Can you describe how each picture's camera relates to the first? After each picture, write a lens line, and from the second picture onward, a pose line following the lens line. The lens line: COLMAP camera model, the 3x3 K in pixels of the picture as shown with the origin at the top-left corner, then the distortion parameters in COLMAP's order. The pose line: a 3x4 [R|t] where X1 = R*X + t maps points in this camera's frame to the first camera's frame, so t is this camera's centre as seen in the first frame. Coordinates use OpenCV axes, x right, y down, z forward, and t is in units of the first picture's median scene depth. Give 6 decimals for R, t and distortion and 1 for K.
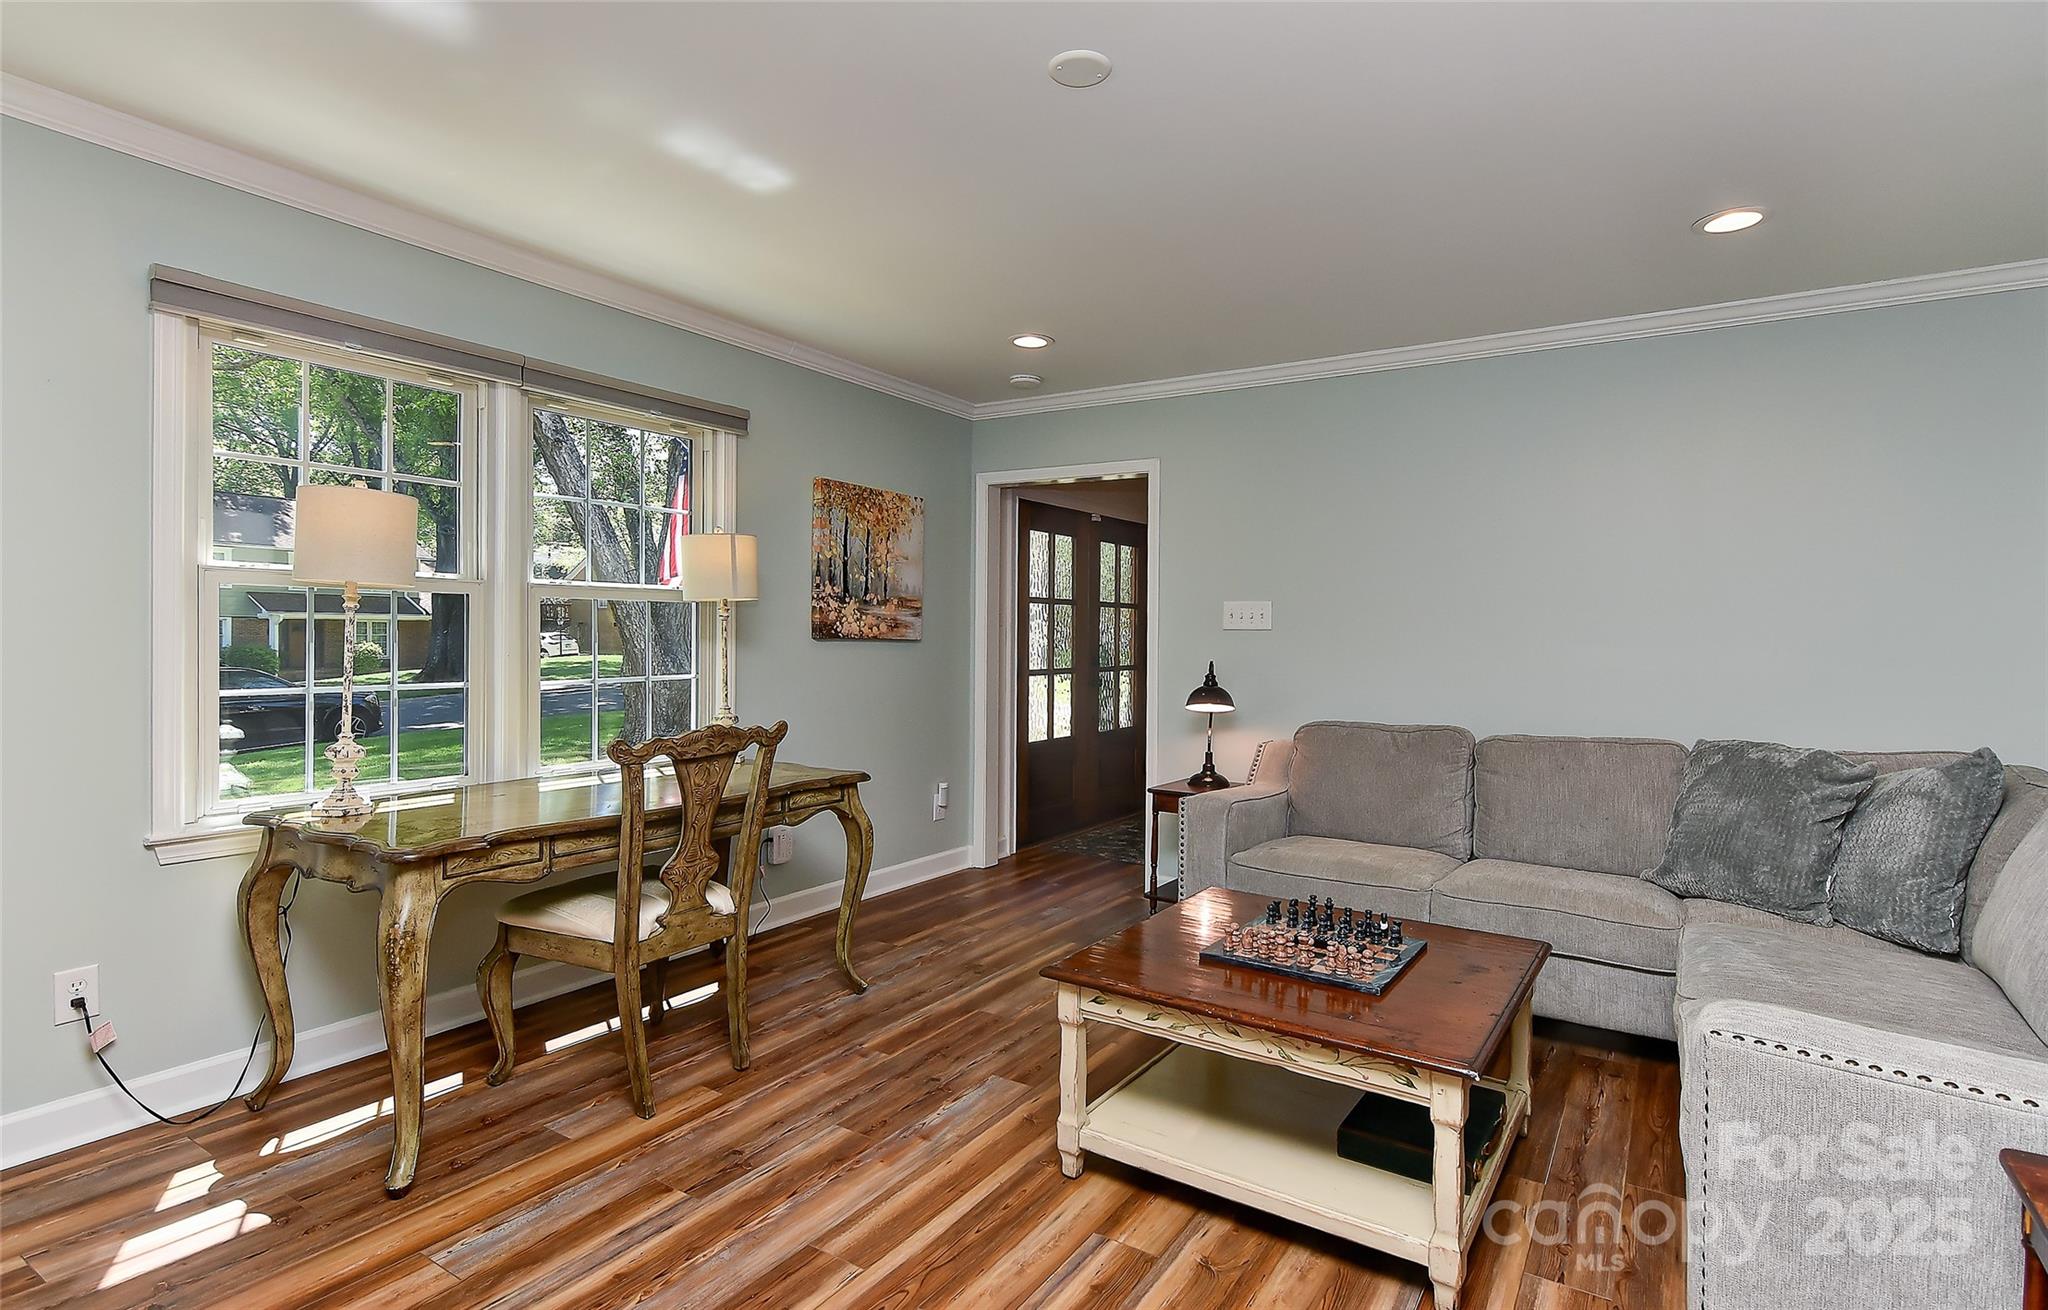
lens RADIAL K [[1007.1, 0, 1064.1], [0, 1007.1, 653.1], [0, 0, 1]] dist [0.002128, 0.000277]
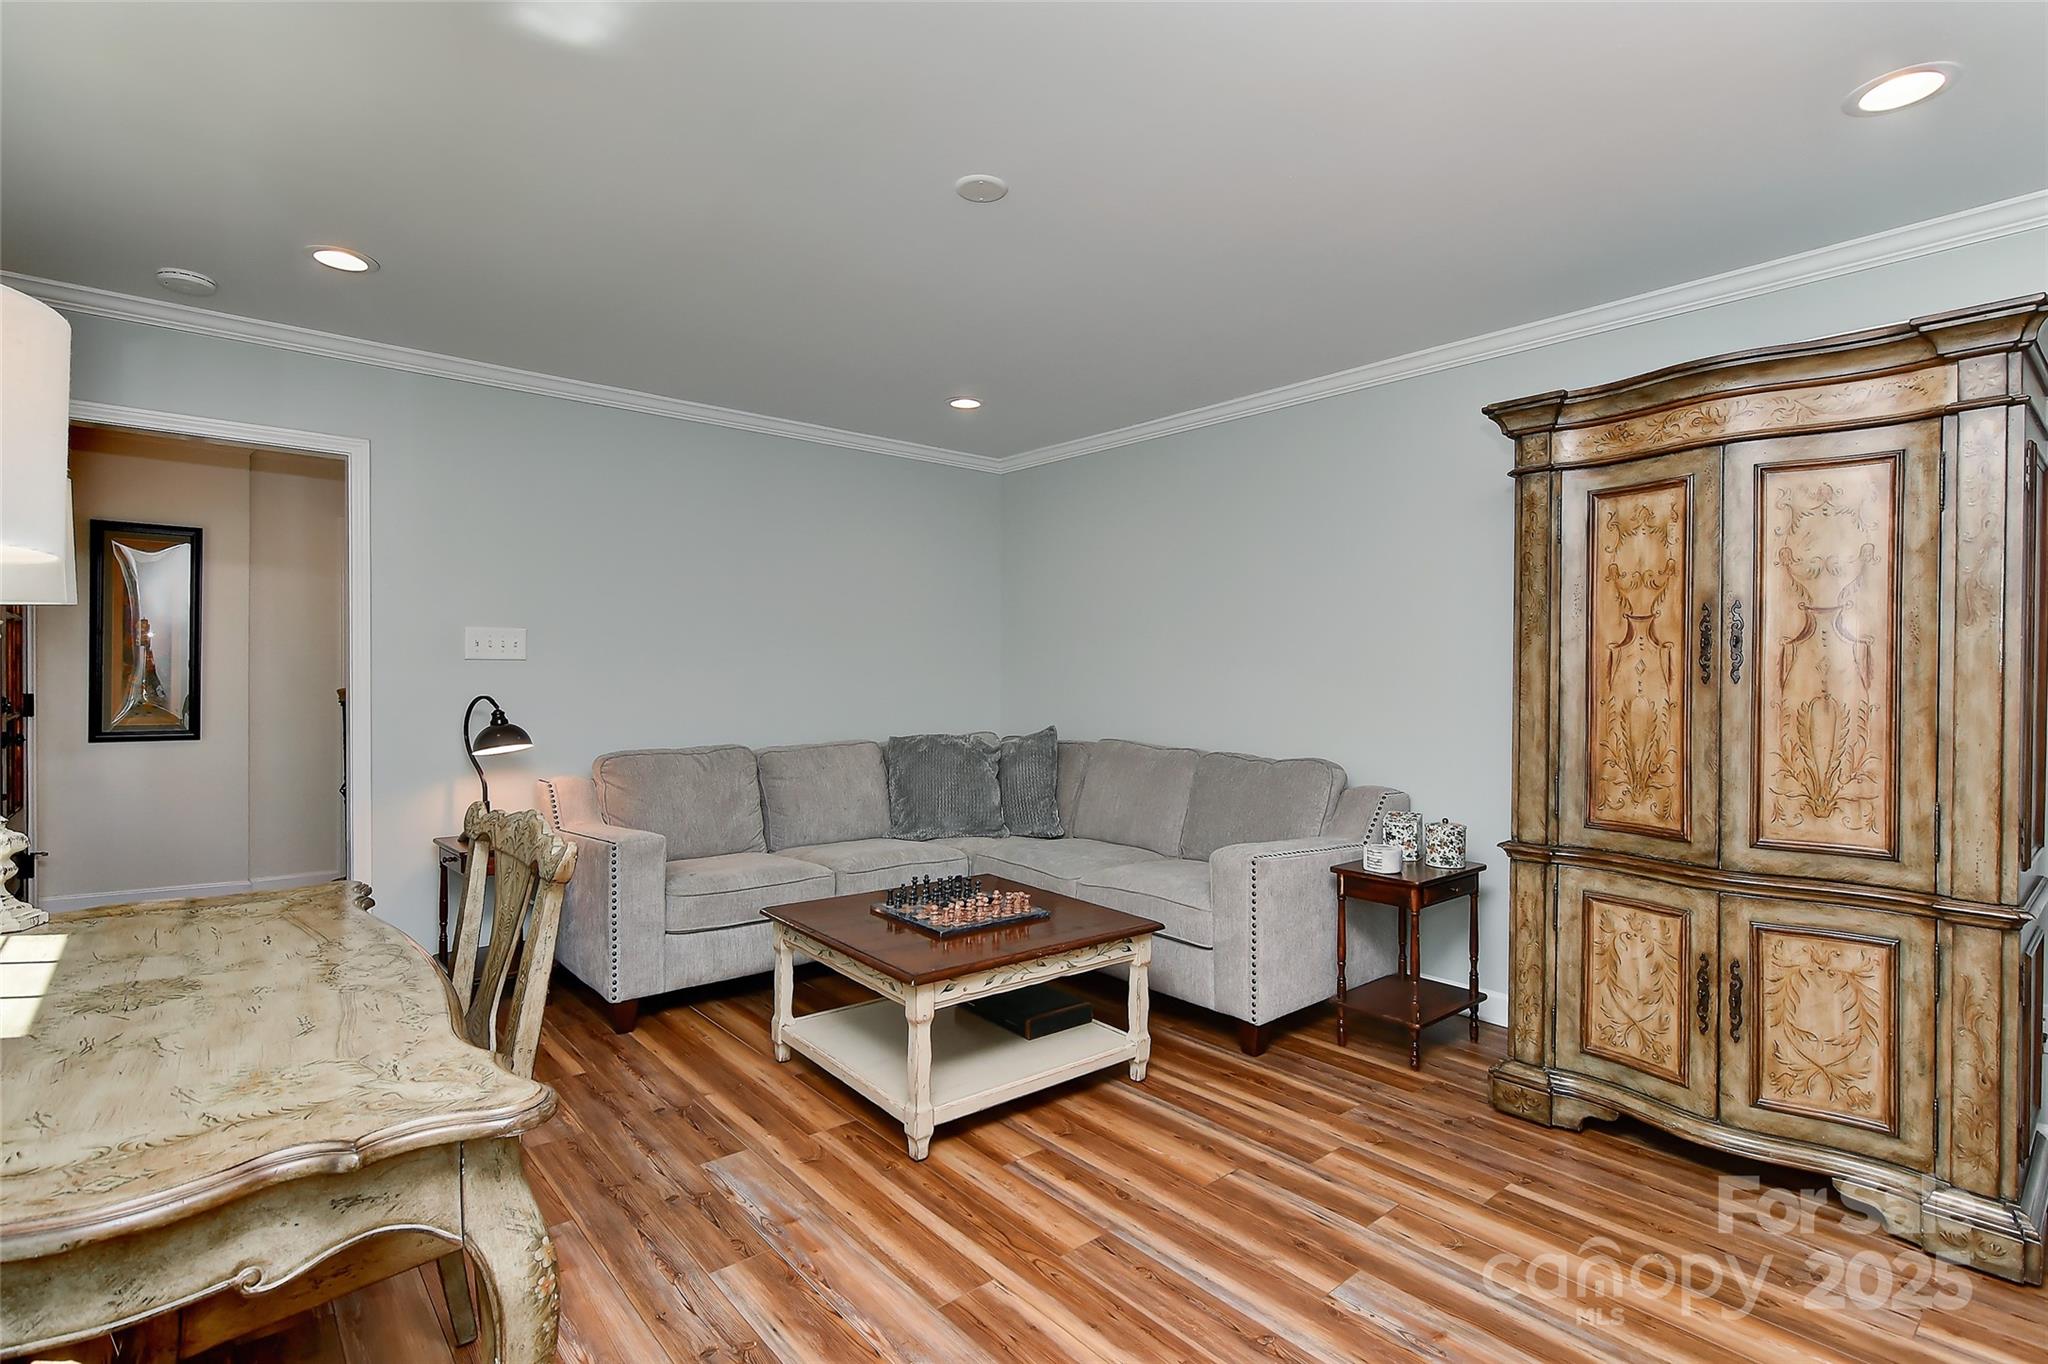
lens RADIAL K [[990.5, 0, 1024.0], [0, 990.5, 682.0], [0, 0, 1]] dist [-0.003324, -0.000440]
pose [[0.296588, -0.017985, 0.954836, -0.956847], [0.014757, 0.999790, 0.014248, -0.016620], [-0.954892, 0.009864, 0.296791, 0.548442]]
